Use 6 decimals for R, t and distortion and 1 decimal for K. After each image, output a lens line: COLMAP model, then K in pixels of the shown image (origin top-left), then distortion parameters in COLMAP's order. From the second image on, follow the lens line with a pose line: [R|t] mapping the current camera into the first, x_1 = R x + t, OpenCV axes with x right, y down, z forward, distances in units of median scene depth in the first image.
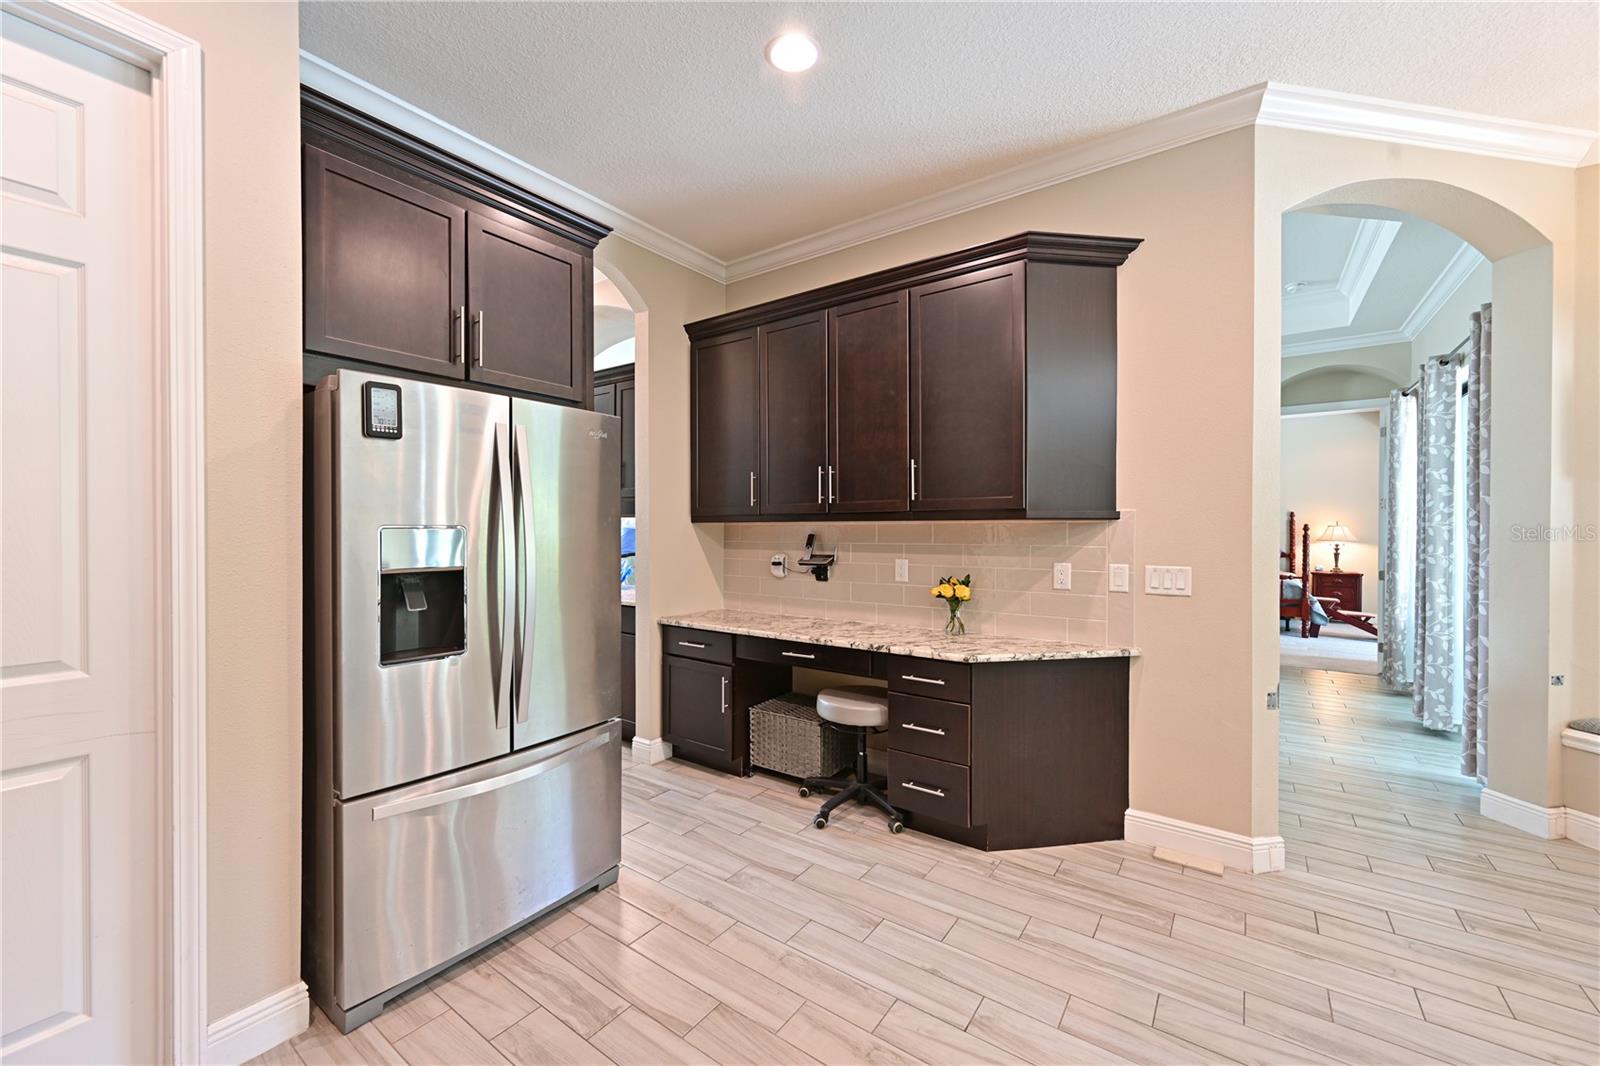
lens RADIAL K [[631.4, 0, 803.9], [0, 631.4, 531.8], [0, 0, 1]] dist [-0.000972, 0.000269]
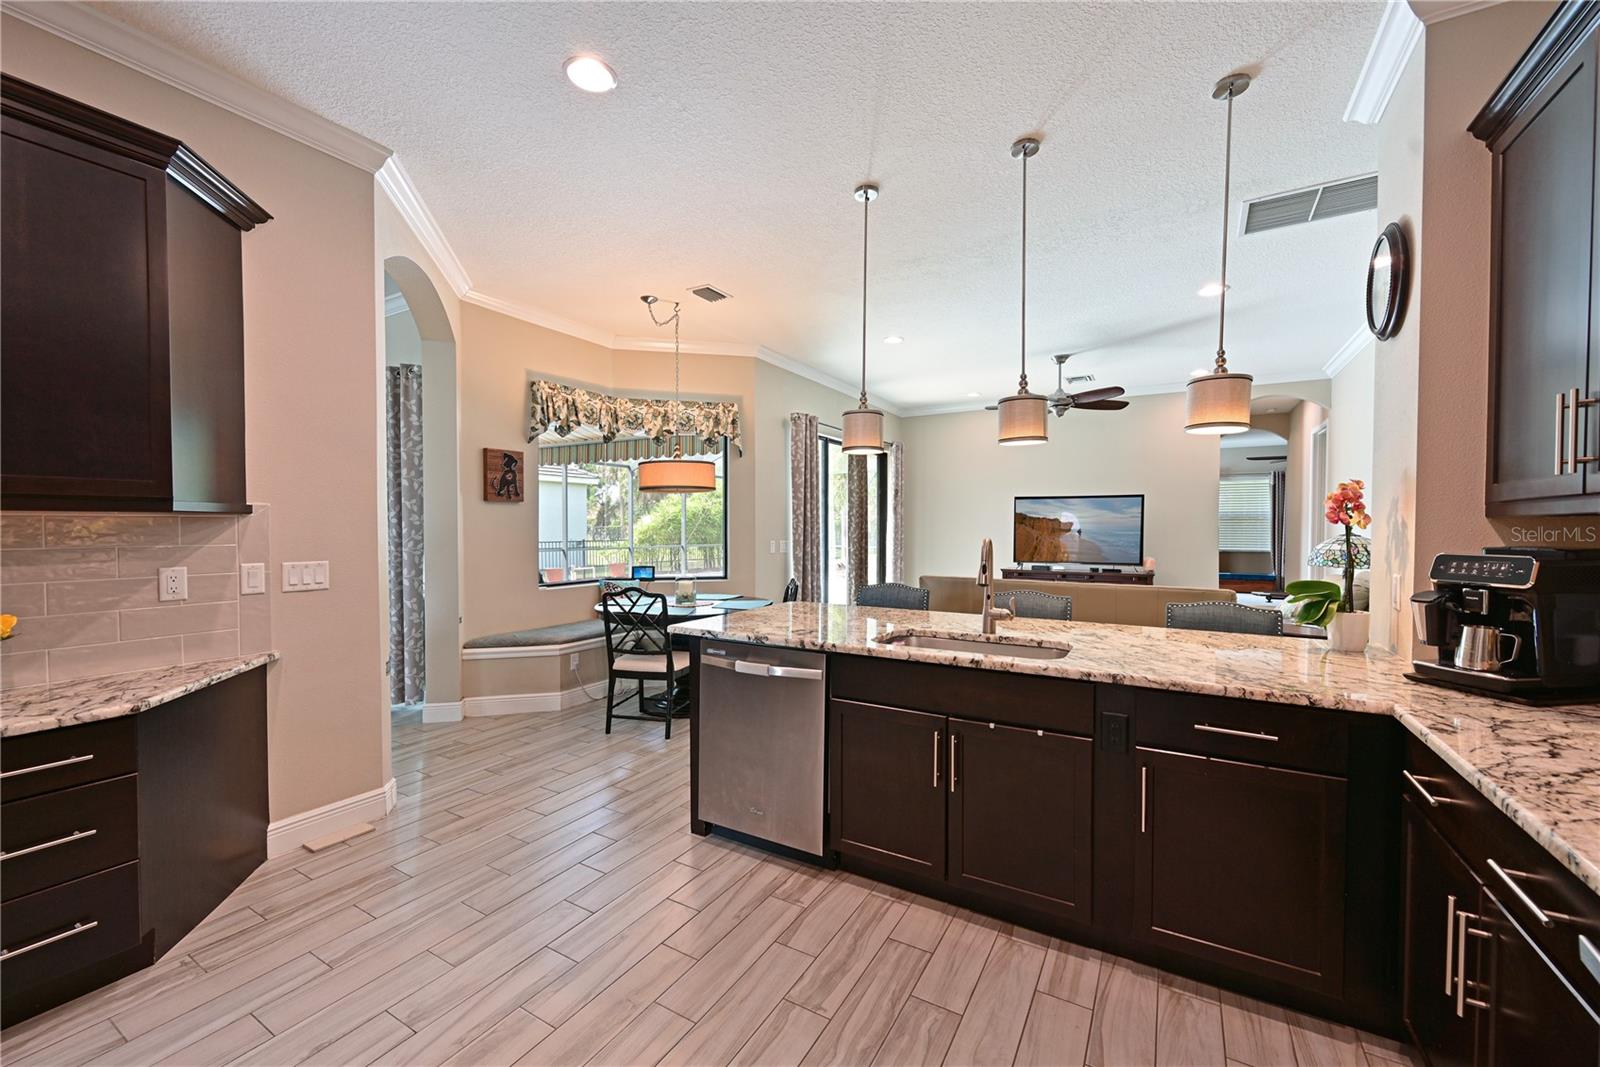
lens RADIAL K [[631.4, 0, 792.8], [0, 631.4, 538.2], [0, 0, 1]] dist [-0.000972, 0.000269]
pose [[-0.081447, -0.019853, 0.996480, -0.499654], [0.006208, 0.999772, 0.020426, 0.001746], [-0.996658, 0.007850, -0.081305, 0.321475]]
